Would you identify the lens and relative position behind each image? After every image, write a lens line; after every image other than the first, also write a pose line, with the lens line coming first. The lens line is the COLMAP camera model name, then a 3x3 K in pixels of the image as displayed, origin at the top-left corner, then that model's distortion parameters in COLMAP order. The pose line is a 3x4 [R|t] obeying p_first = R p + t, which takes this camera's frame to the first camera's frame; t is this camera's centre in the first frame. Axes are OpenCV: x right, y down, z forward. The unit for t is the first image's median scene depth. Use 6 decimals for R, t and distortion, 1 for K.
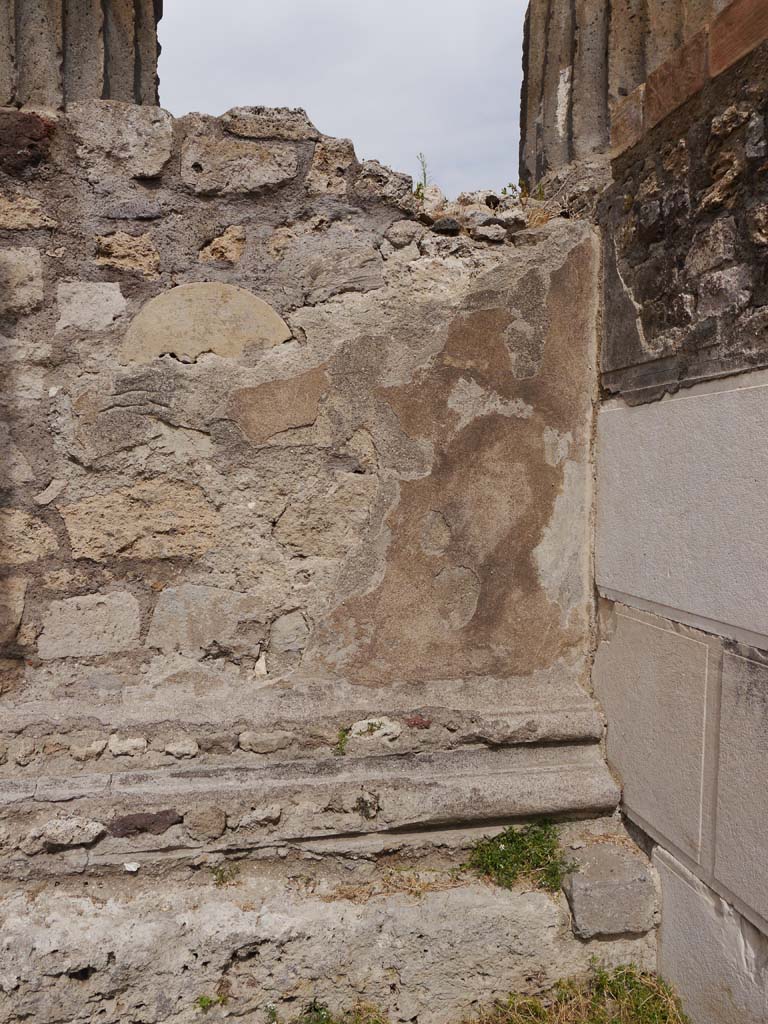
lens RADIAL K [[847.8, 0, 382.9], [0, 847.8, 513.4], [0, 0, 1]] dist [-0.042562, 0.024640]
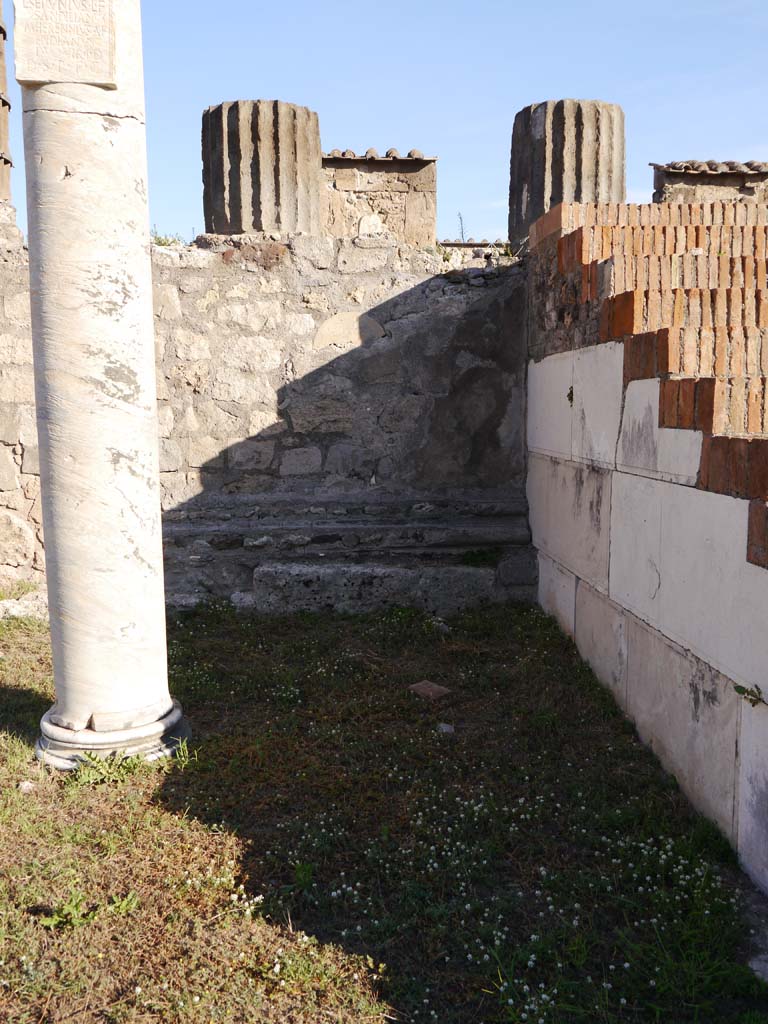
lens RADIAL K [[994.5, 0, 374.6], [0, 994.5, 517.4], [0, 0, 1]] dist [-0.017814, 0.000000]
pose [[0.990745, 0.003552, -0.135690, 0.233144], [0.005880, 0.997596, 0.069048, 0.099146], [0.135609, -0.069207, 0.988342, -1.721483]]
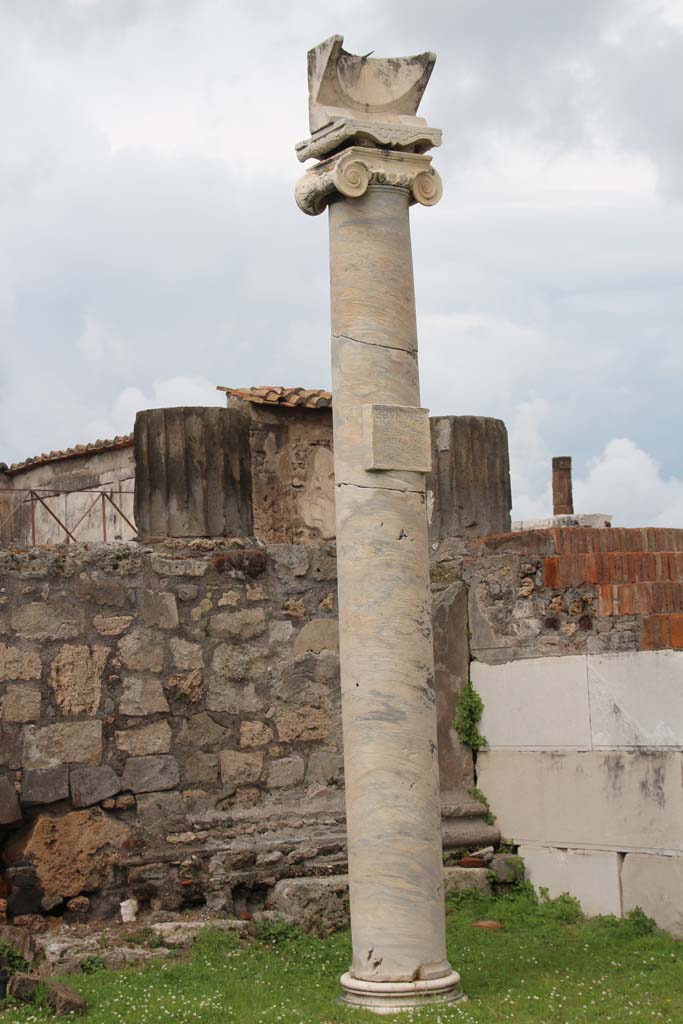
lens RADIAL K [[2084.2, 0, 329.8], [0, 2084.2, 544.0], [0, 0, 1]] dist [0.558955, 0.000000]
pose [[0.920234, -0.017327, 0.390986, -2.431441], [0.067493, 0.991078, -0.114933, 0.182410], [-0.385506, 0.132154, 0.913192, -4.273444]]
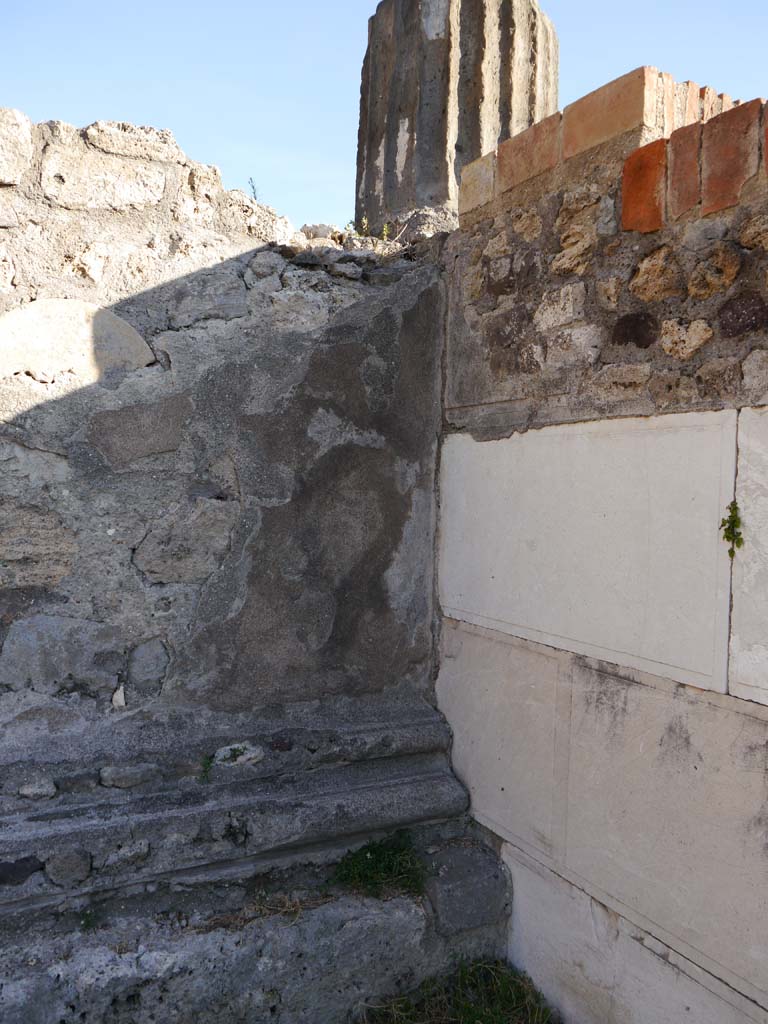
lens RADIAL K [[847.8, 0, 387.0], [0, 847.8, 512.7], [0, 0, 1]] dist [-0.042562, 0.024640]
pose [[0.959175, 0.006455, 0.282739, -0.128971], [-0.003011, 0.999916, -0.012616, -0.020855], [-0.282797, 0.011250, 0.959114, -0.015629]]
